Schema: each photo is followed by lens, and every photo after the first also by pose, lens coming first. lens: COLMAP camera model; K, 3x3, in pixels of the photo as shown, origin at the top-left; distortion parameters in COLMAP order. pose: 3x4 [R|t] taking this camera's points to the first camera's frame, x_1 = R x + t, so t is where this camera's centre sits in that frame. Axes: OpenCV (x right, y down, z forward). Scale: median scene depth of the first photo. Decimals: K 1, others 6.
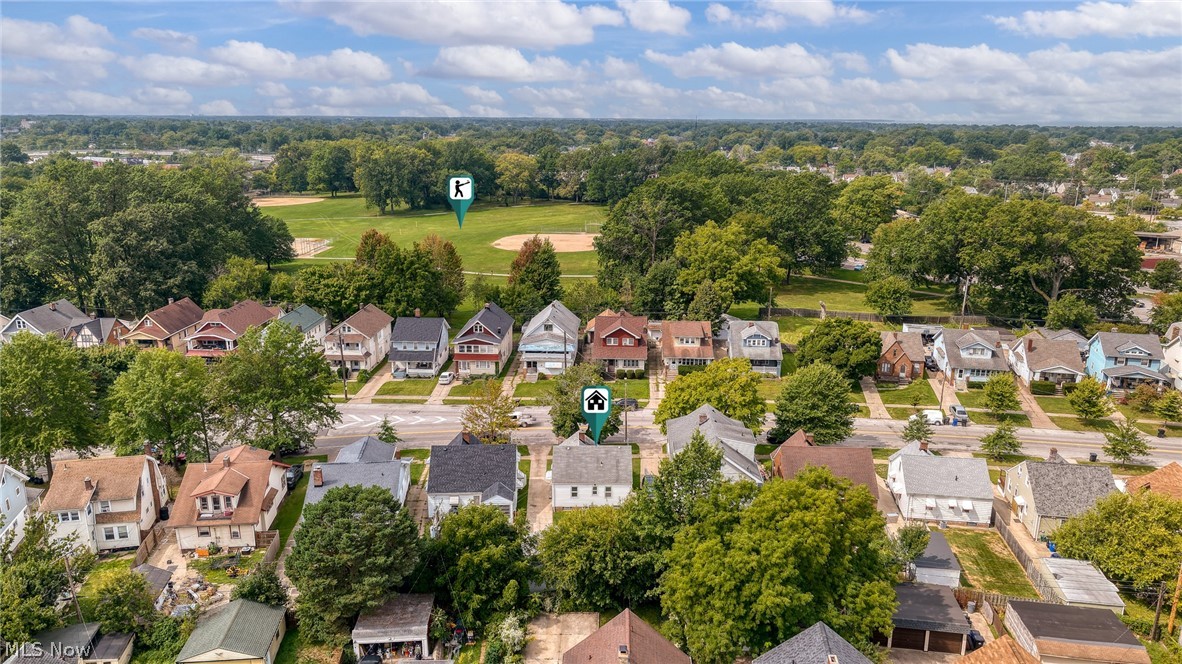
lens RADIAL K [[814.3, 0, 591.0], [0, 814.3, 332.0], [0, 0, 1]] dist [0.002819, 0.001854]
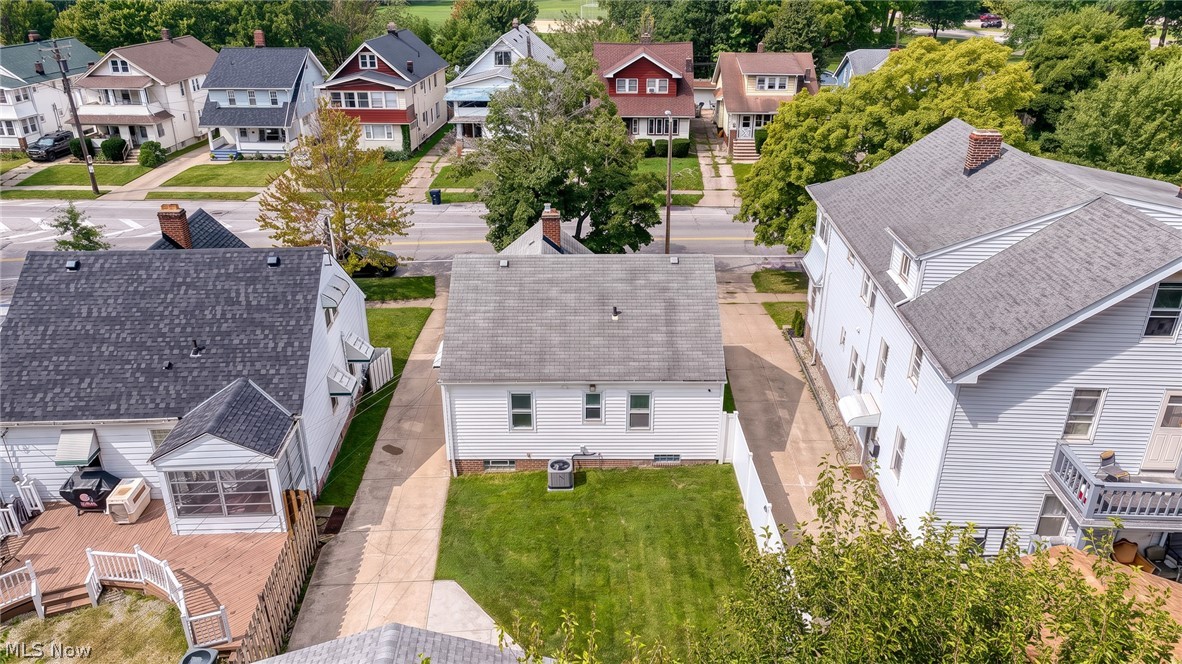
lens RADIAL K [[814.3, 0, 591.0], [0, 814.3, 332.0], [0, 0, 1]] dist [0.002819, 0.001854]
pose [[0.999996, -0.002846, 0.000547, 0.002559], [0.002708, 0.984937, 0.172892, 0.077018], [-0.001031, -0.172889, 0.984941, 0.465534]]
